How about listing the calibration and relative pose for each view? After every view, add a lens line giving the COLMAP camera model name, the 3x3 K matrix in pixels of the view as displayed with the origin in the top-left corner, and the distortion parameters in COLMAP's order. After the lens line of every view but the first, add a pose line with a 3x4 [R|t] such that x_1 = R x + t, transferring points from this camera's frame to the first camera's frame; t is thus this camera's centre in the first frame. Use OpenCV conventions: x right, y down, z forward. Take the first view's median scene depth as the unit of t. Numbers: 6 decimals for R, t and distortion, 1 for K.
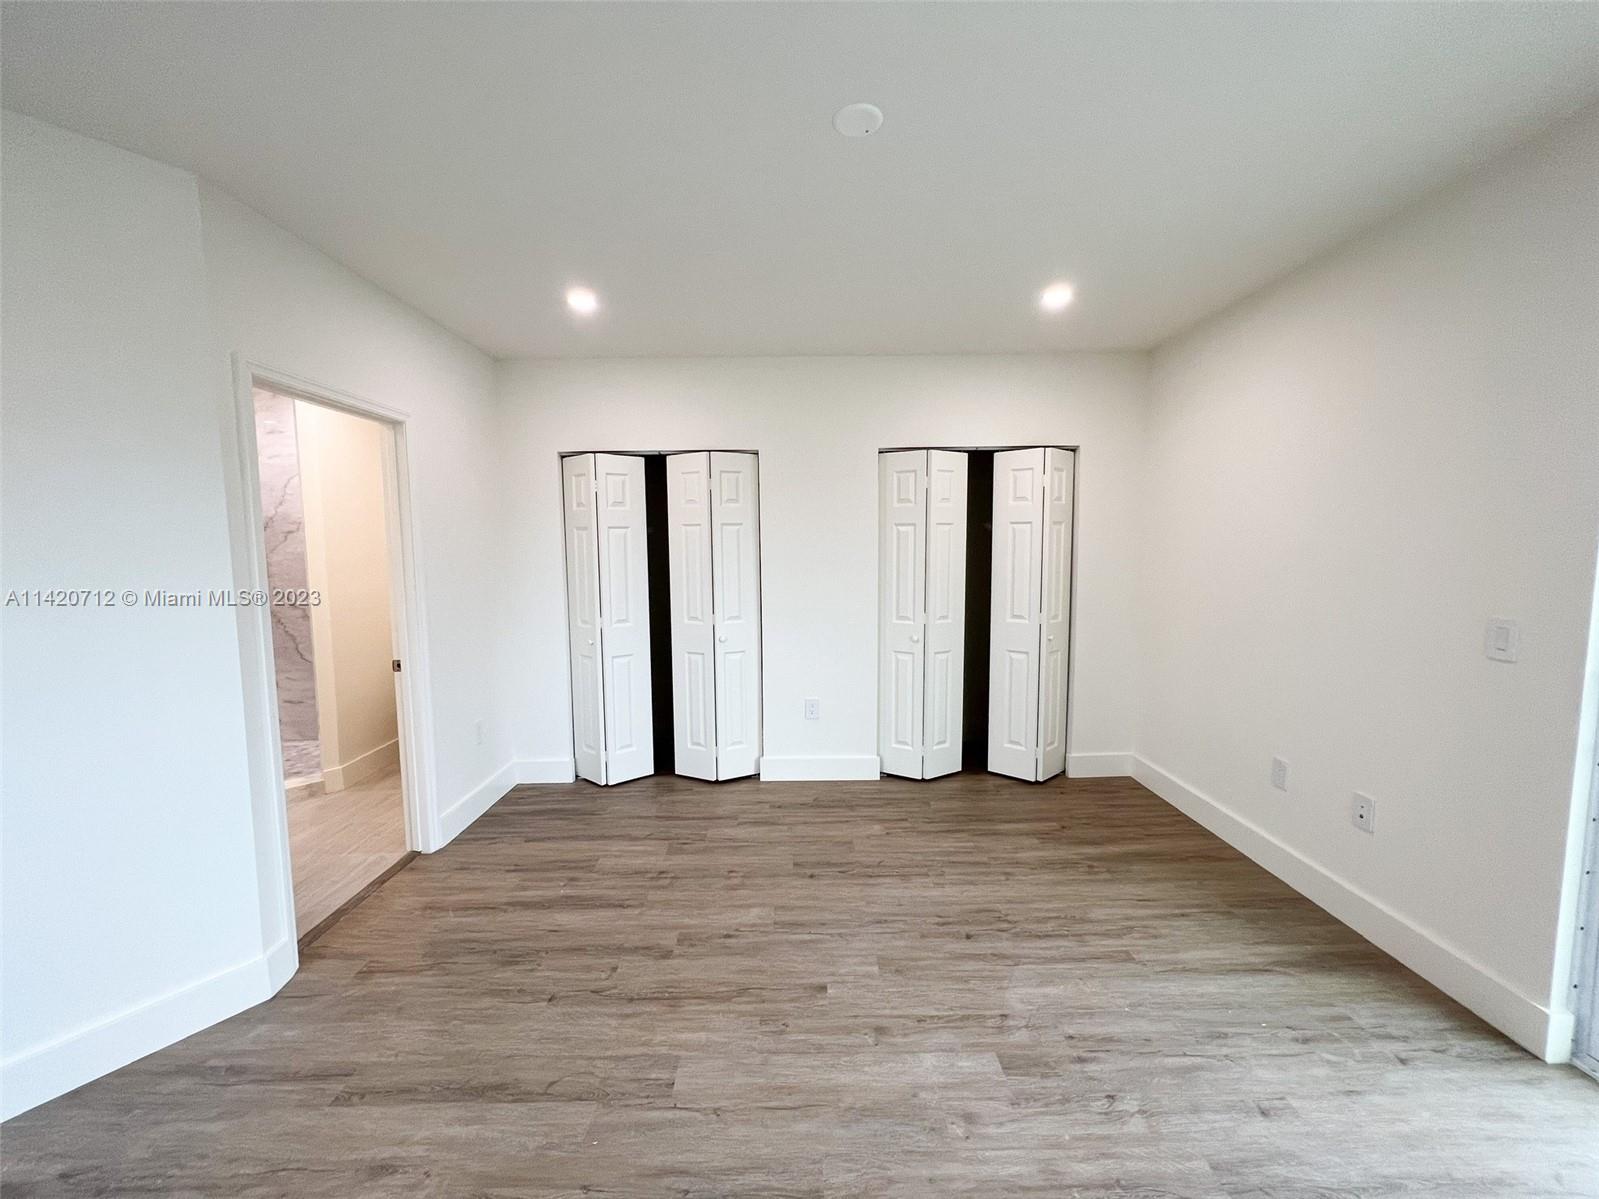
lens RADIAL K [[639.0, 0, 796.5], [0, 639.0, 602.8], [0, 0, 1]] dist [0.002233, 0.000669]
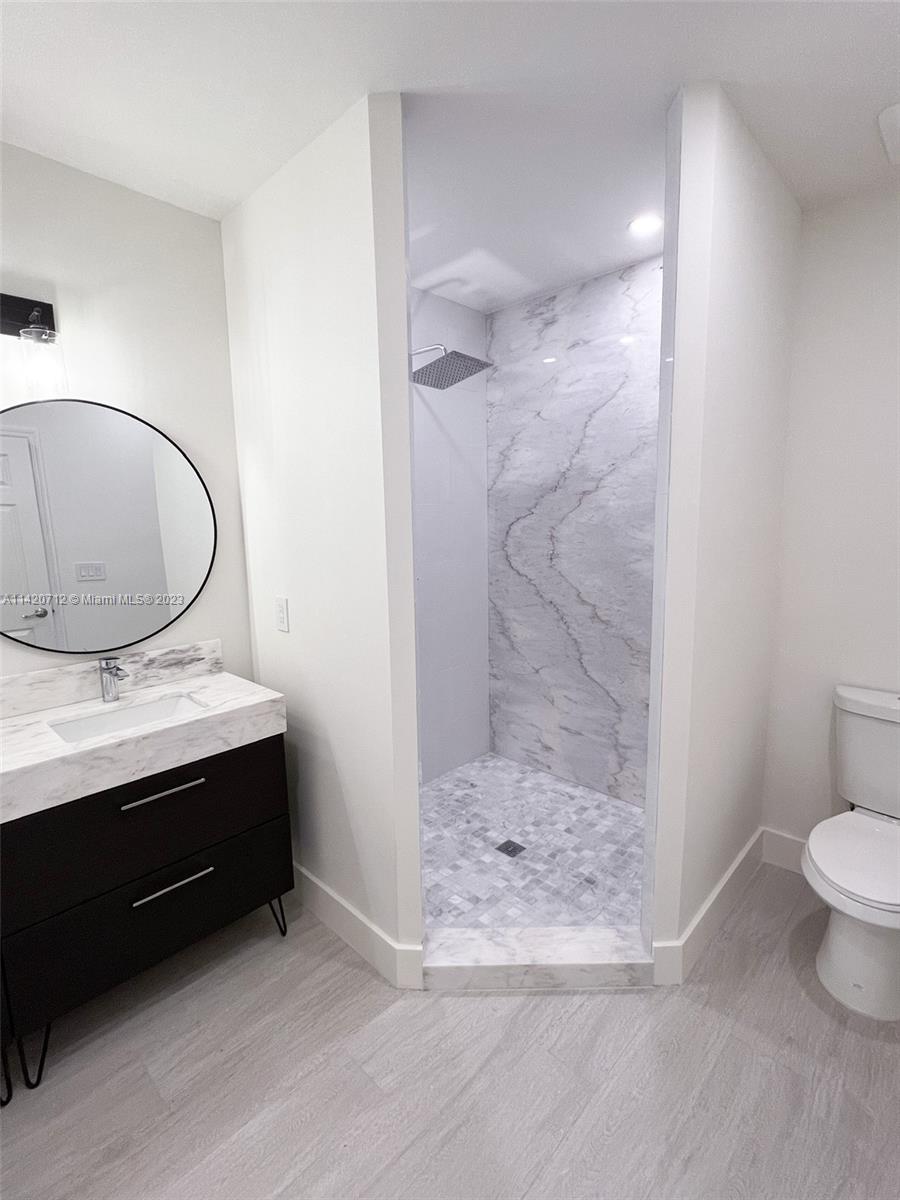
lens RADIAL K [[563.9, 0, 450.7], [0, 563.9, 597.1], [0, 0, 1]] dist [0.001017, 0.000620]
pose [[0.720297, 0.096484, -0.686923, -0.939511], [-0.049923, 0.994922, 0.087396, -0.090056], [0.691867, -0.028658, 0.721456, 0.921513]]
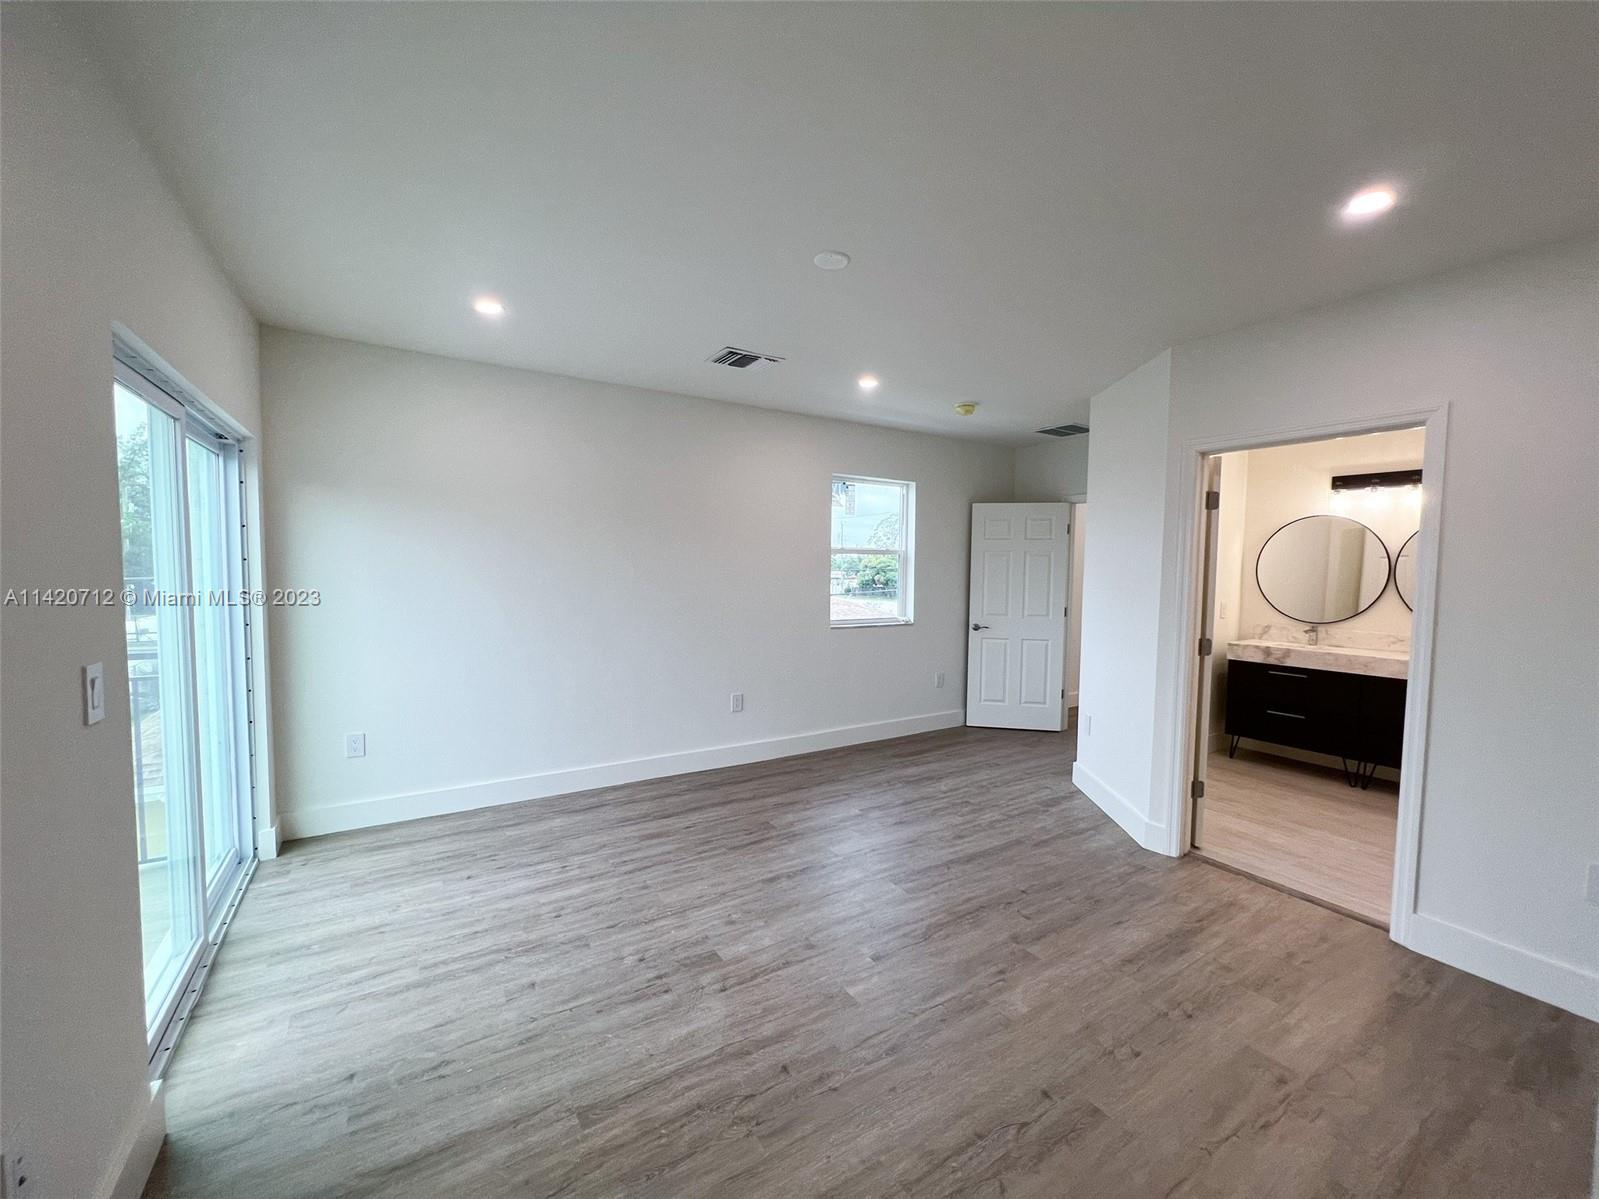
lens RADIAL K [[639.0, 0, 796.5], [0, 639.0, 602.8], [0, 0, 1]] dist [0.002233, 0.000669]
pose [[-0.847446, 0.026850, -0.530202, 0.682651], [-0.055964, 0.988637, 0.139515, -0.149157], [0.527924, 0.147904, -0.836314, 1.647135]]
